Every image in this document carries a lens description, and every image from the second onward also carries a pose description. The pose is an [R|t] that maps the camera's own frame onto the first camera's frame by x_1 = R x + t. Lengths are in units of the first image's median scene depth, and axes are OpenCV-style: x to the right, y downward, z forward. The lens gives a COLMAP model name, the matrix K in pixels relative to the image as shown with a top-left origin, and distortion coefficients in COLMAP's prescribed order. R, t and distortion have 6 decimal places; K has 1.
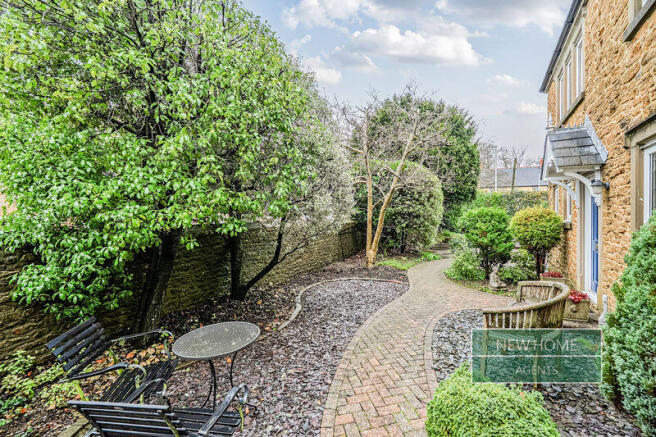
lens RADIAL K [[268.6, 0, 326.3], [0, 268.6, 215.6], [0, 0, 1]] dist [-0.002925, -0.000302]
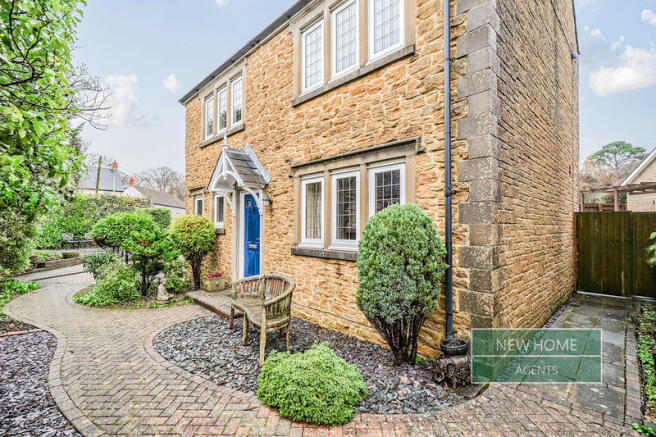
lens RADIAL K [[318.5, 0, 329.0], [0, 318.5, 219.8], [0, 0, 1]] dist [0.001835, 0.000120]
pose [[0.262191, 0.014940, 0.964900, -0.463671], [-0.001398, 0.999885, -0.015102, 0.012361], [-0.965015, 0.002610, 0.262182, 0.277004]]
